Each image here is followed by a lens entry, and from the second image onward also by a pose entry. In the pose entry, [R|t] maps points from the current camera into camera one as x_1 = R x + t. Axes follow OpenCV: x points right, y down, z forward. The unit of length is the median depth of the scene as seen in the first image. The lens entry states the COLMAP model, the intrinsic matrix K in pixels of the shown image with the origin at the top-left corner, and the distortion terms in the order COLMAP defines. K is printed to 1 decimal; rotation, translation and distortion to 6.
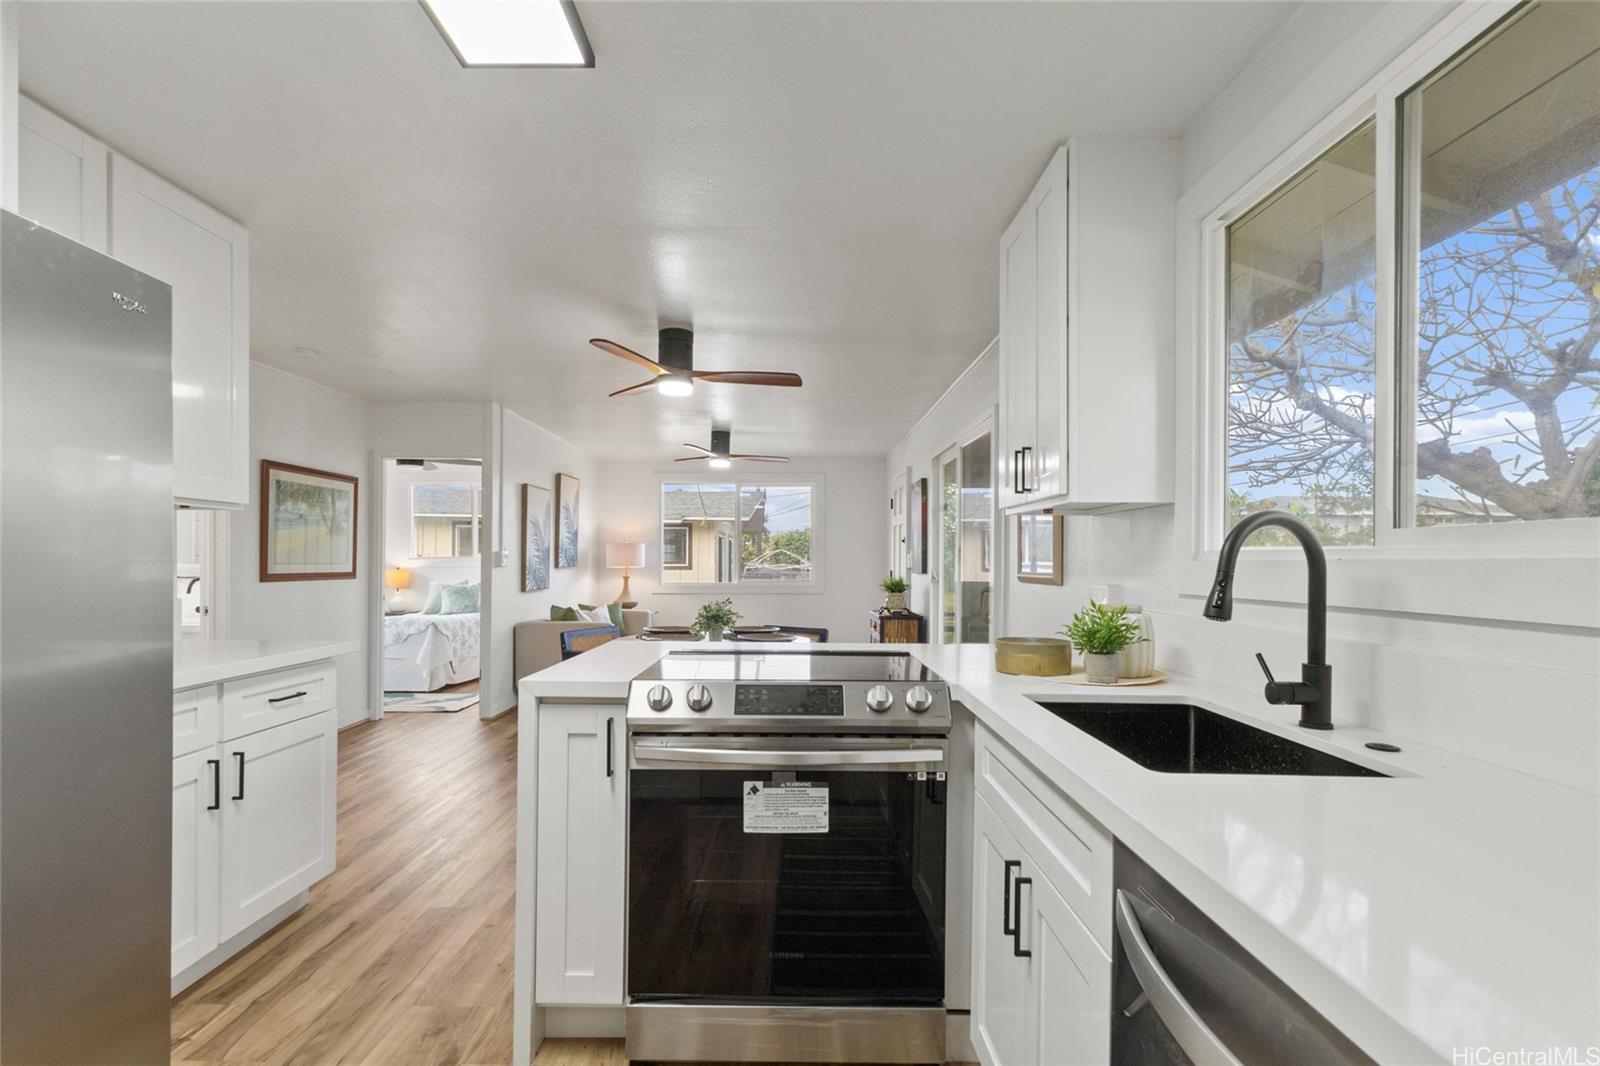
lens RADIAL K [[761.3, 0, 796.5], [0, 761.3, 560.8], [0, 0, 1]] dist [0.001354, 0.000672]
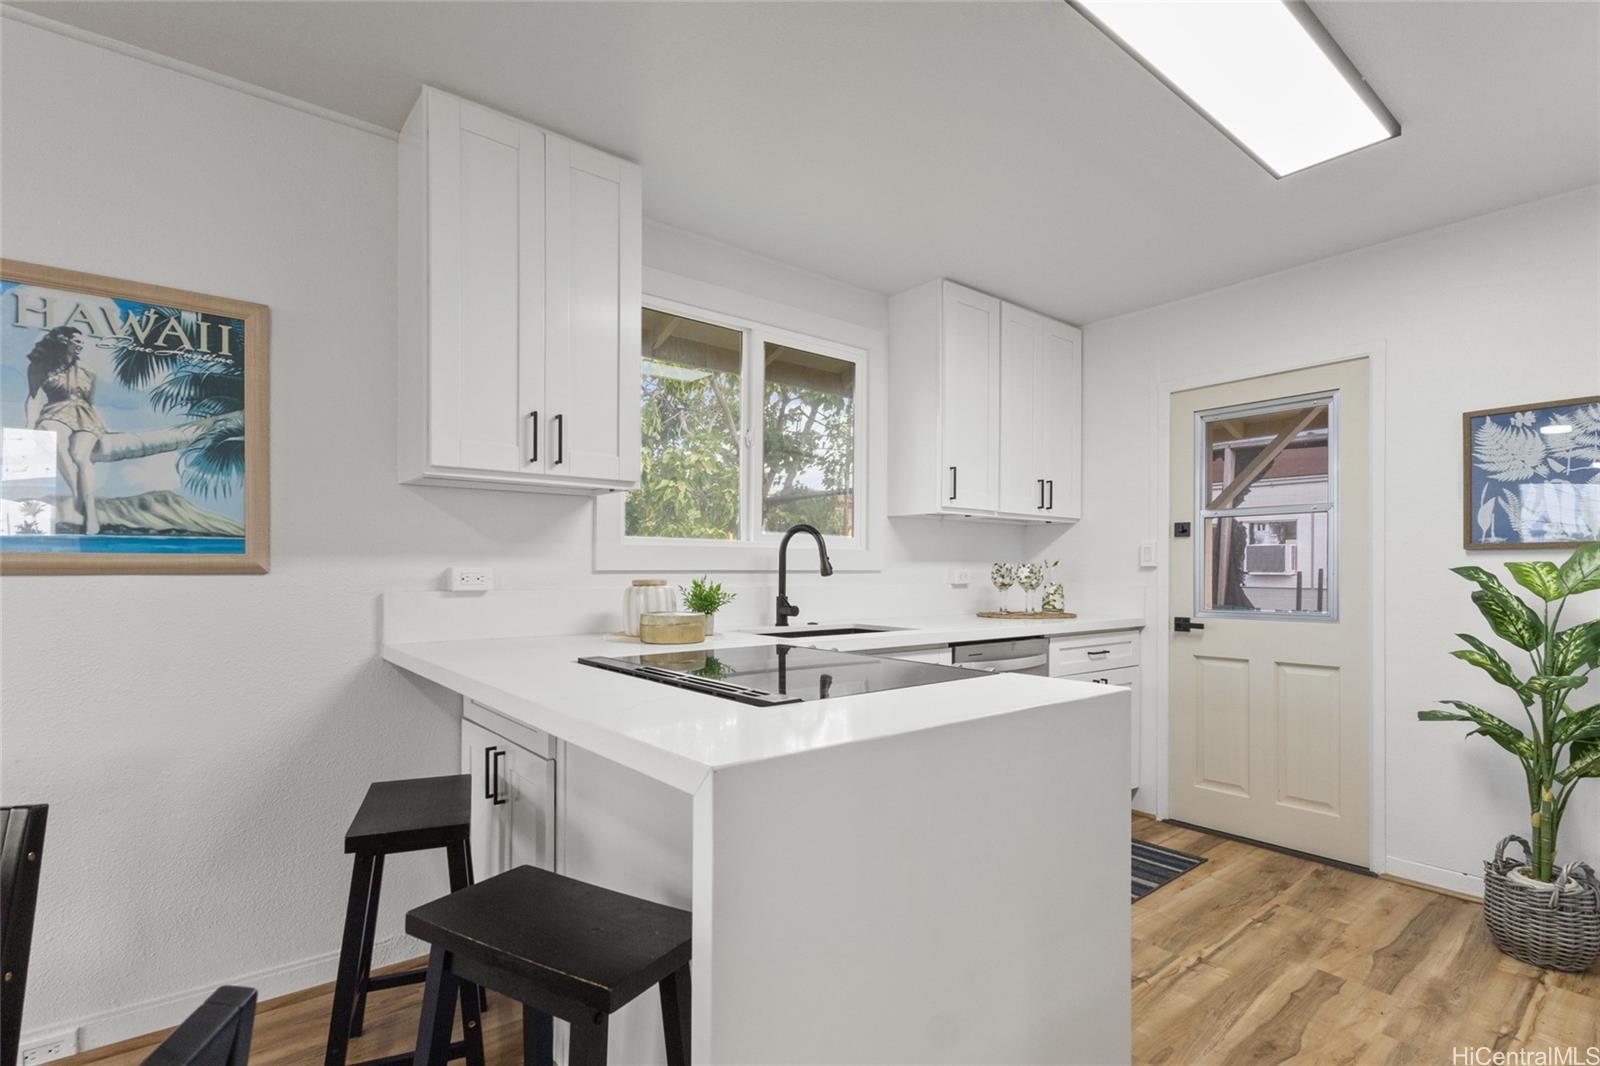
lens RADIAL K [[761.5, 0, 788.4], [0, 761.5, 568.9], [0, 0, 1]] dist [-0.002549, -0.000170]
pose [[-0.627301, -0.010374, 0.778708, -0.768902], [-0.005092, 0.999945, 0.009219, 0.027384], [-0.778760, 0.001818, -0.627319, 1.813756]]
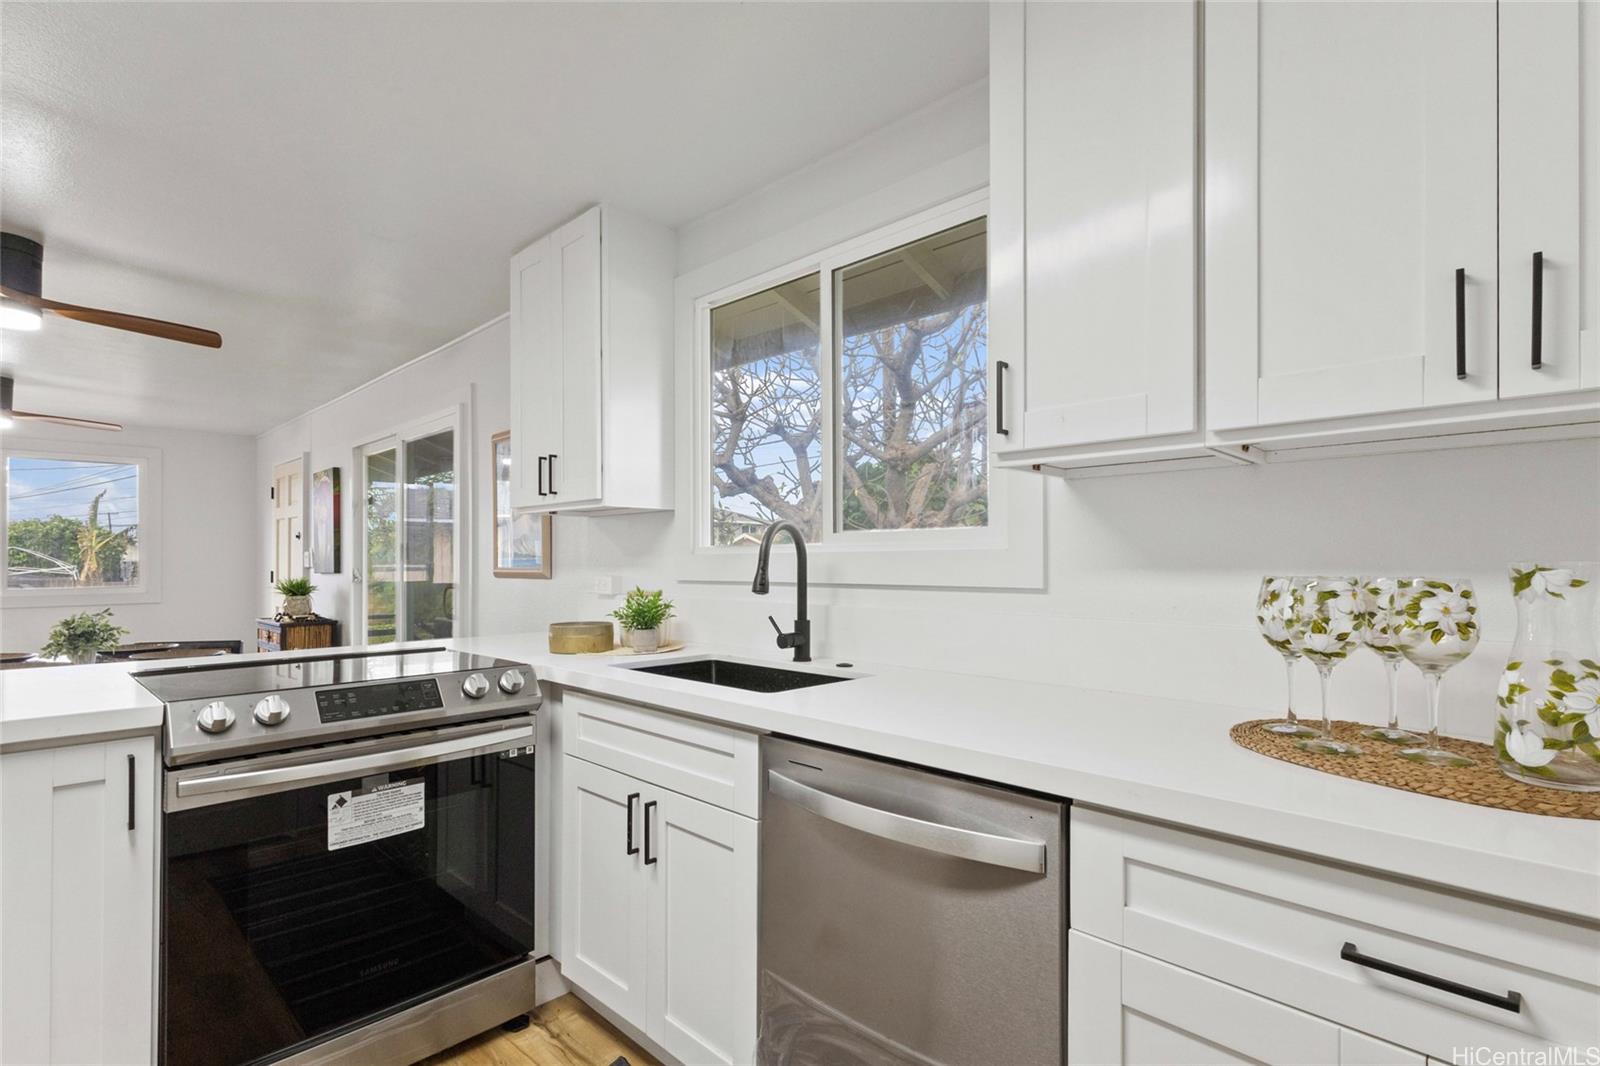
lens RADIAL K [[761.6, 0, 795.8], [0, 761.6, 549.5], [0, 0, 1]] dist [0.001898, 0.000741]
pose [[0.692863, 0.002039, 0.721066, -0.341476], [0.007521, 0.999921, -0.010054, 0.006167], [-0.721030, 0.012389, 0.692793, -0.048781]]
